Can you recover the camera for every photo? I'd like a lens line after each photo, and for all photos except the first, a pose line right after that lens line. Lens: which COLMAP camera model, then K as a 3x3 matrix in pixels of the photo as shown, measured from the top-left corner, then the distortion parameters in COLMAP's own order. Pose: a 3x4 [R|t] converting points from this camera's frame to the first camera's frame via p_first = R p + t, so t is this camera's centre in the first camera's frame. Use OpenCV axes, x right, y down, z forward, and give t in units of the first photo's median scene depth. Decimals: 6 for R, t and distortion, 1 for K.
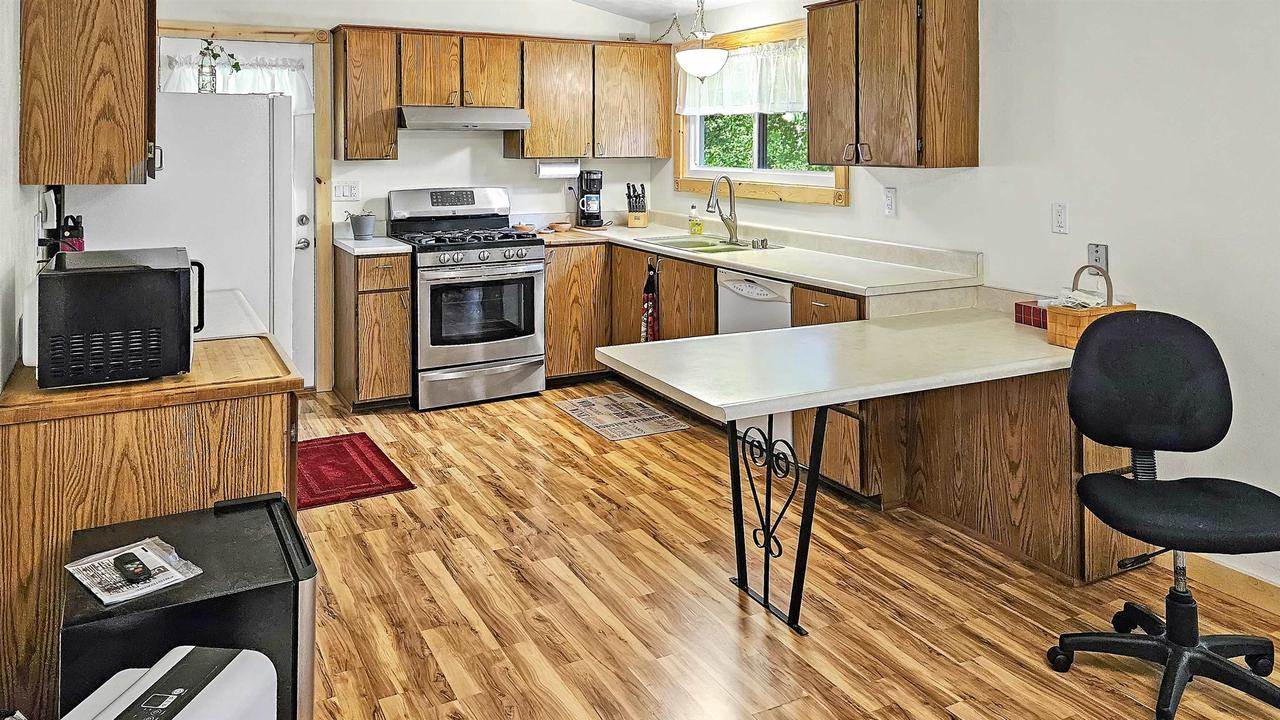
lens RADIAL K [[906.2, 0, 609.0], [0, 906.2, 272.8], [0, 0, 1]] dist [0.051641, -0.049724]
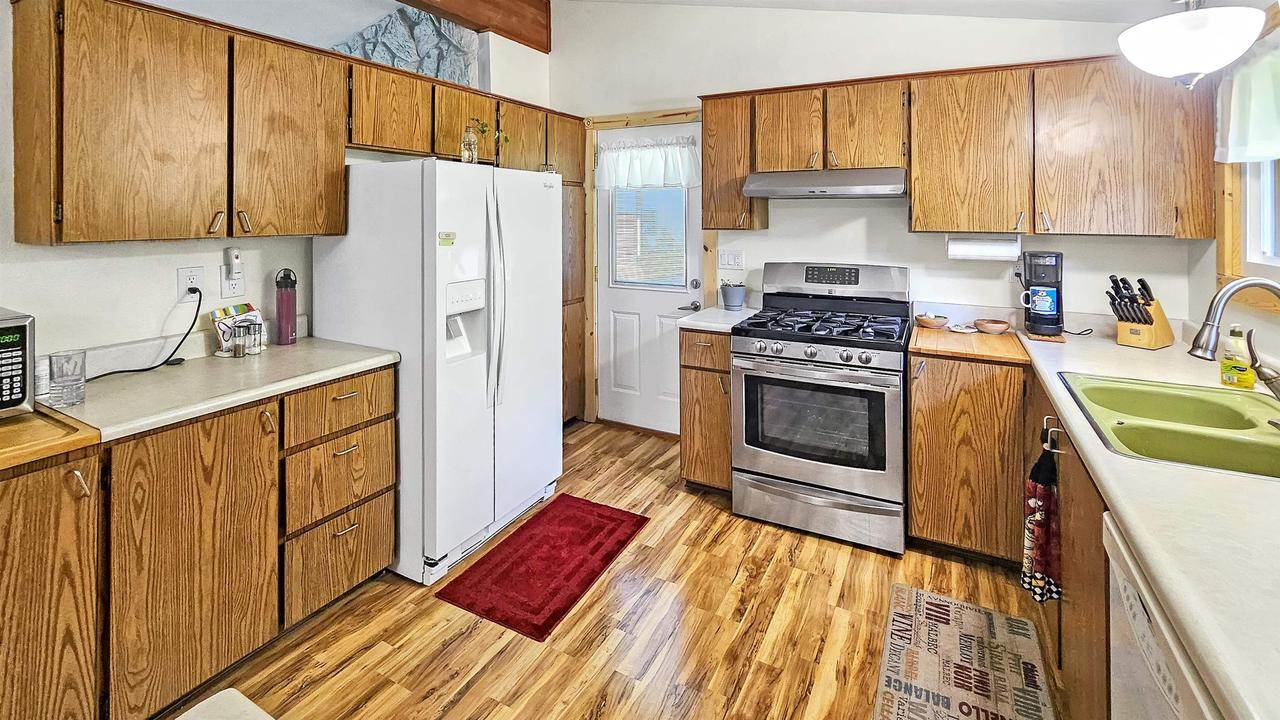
lens RADIAL K [[559.0, 0, 645.1], [0, 559.0, 238.7], [0, 0, 1]] dist [-0.000750, -0.000323]
pose [[0.573166, 0.036210, -0.818639, 0.170899], [-0.120133, 0.991942, -0.040235, -0.077831], [0.810585, 0.121407, 0.572898, 0.572912]]
